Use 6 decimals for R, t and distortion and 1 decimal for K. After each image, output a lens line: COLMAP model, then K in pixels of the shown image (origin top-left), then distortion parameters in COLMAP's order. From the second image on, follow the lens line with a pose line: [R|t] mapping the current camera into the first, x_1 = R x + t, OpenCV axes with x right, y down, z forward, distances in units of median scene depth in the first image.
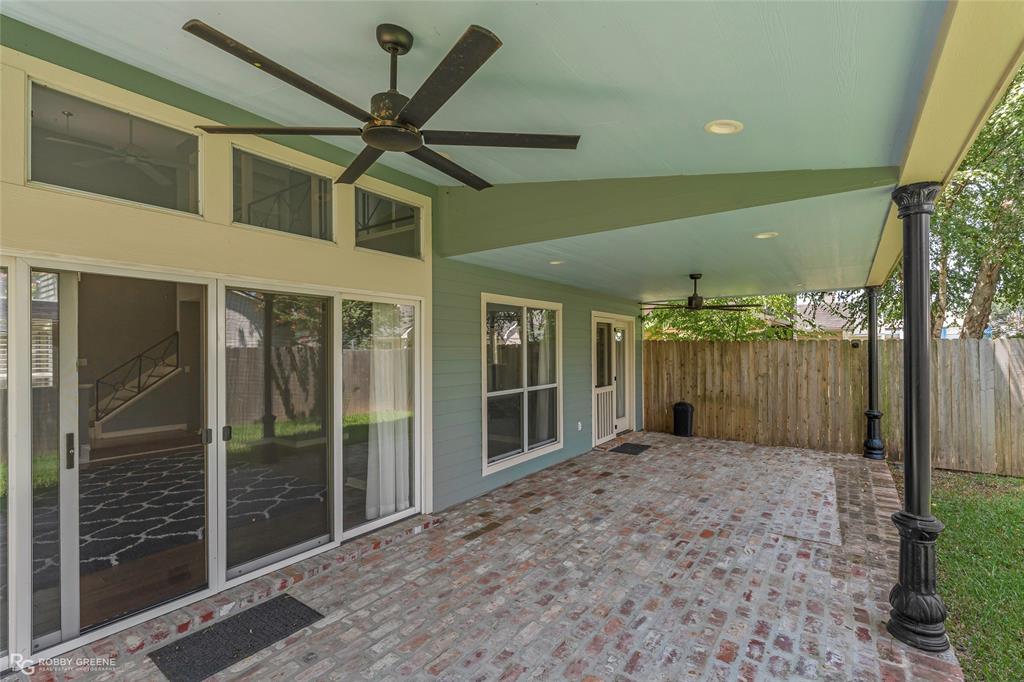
lens RADIAL K [[464.0, 0, 512.0], [0, 464.0, 341.0], [0, 0, 1]] dist [-0.000470, 0.000122]
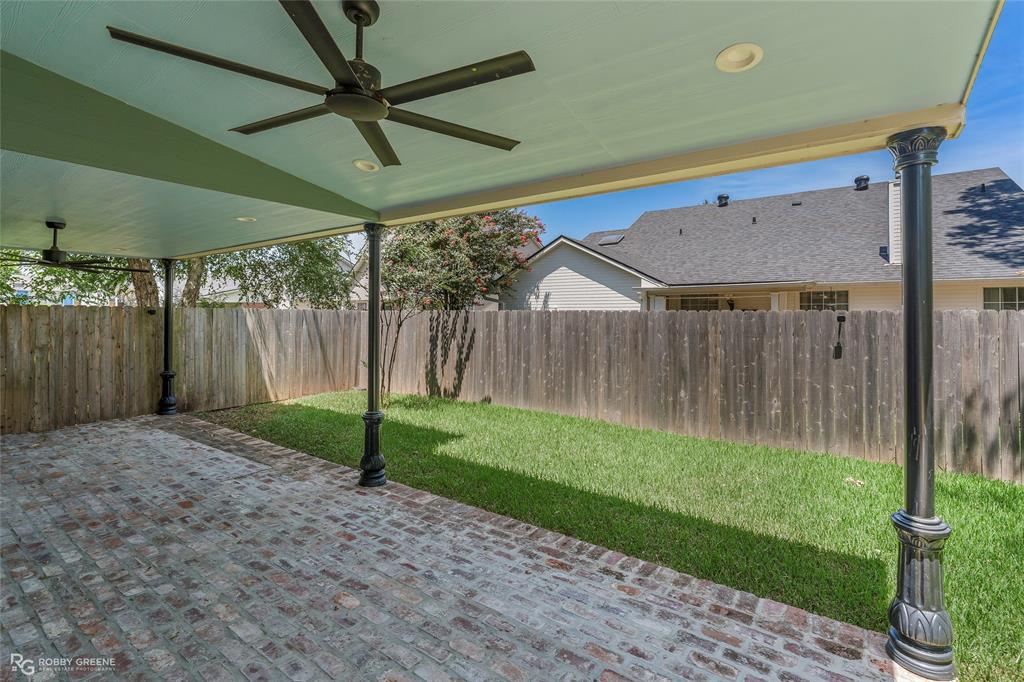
lens RADIAL K [[469.5, 0, 508.0], [0, 469.5, 307.5], [0, 0, 1]] dist [-0.004006, 0.000537]
pose [[0.001131, 0.017510, 0.999846, -0.527853], [-0.020848, 0.999630, -0.017482, 0.000444], [-0.999782, -0.020825, 0.001496, 0.293611]]
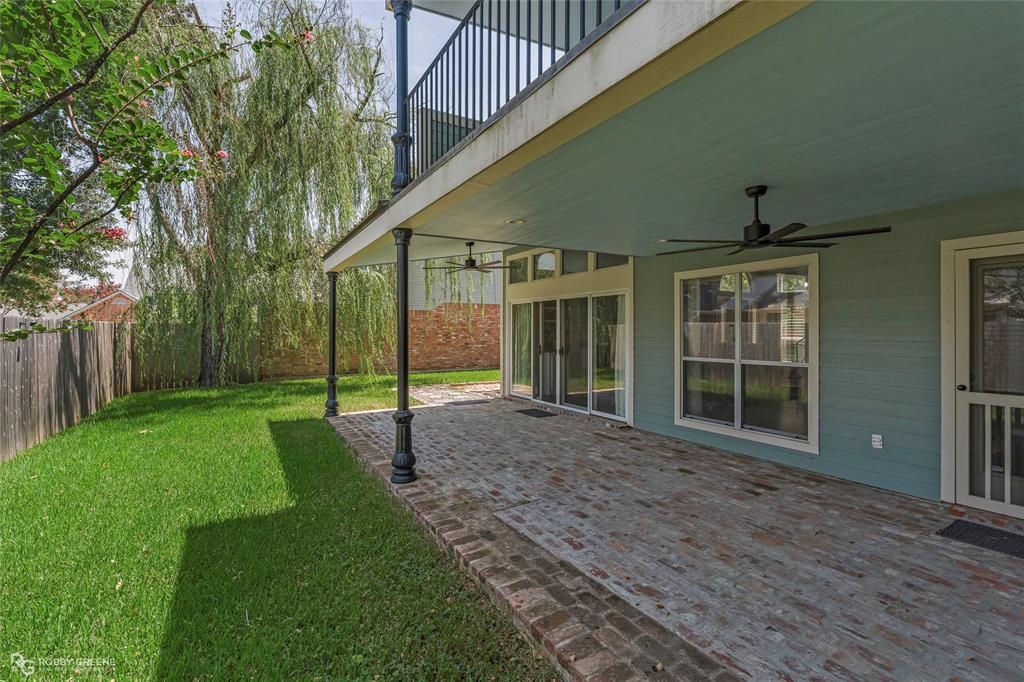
lens RADIAL K [[464.0, 0, 512.0], [0, 464.0, 341.0], [0, 0, 1]] dist [-0.000470, 0.000122]
pose [[-0.400207, 0.032013, -0.915865, 1.371051], [0.024125, 0.999411, 0.024391, 0.038430], [0.916107, -0.012334, -0.400744, 1.238272]]
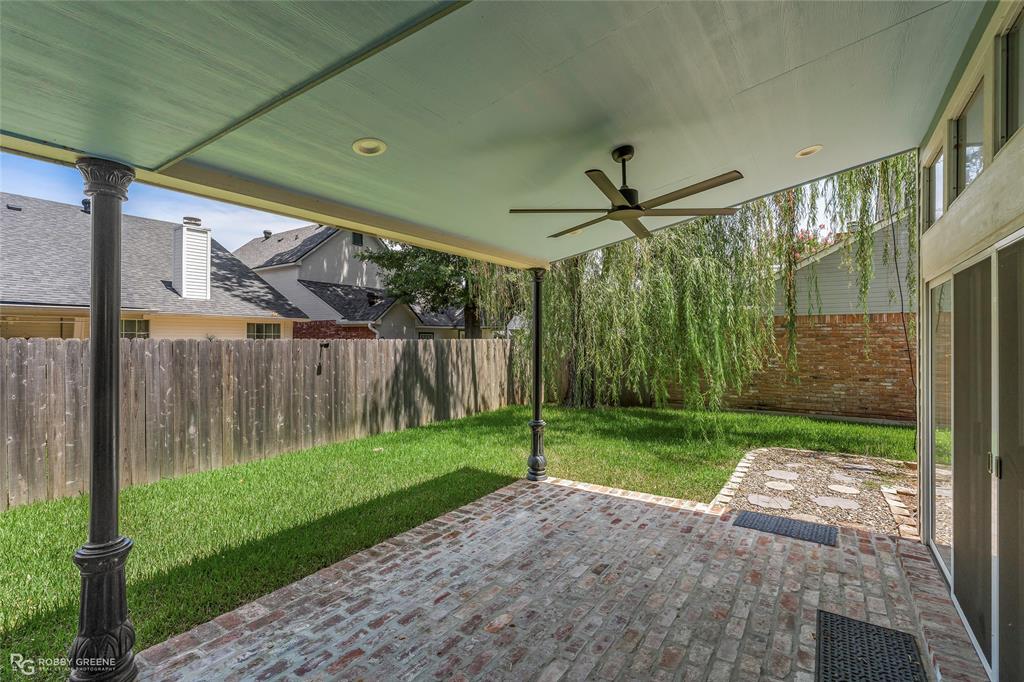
lens RADIAL K [[464.0, 0, 512.0], [0, 464.0, 341.0], [0, 0, 1]] dist [-0.000470, 0.000122]
pose [[-0.999595, 0.006881, -0.027617, 0.078131], [0.007463, 0.999751, -0.021040, 0.014443], [0.027465, -0.021238, -0.999397, 1.109116]]
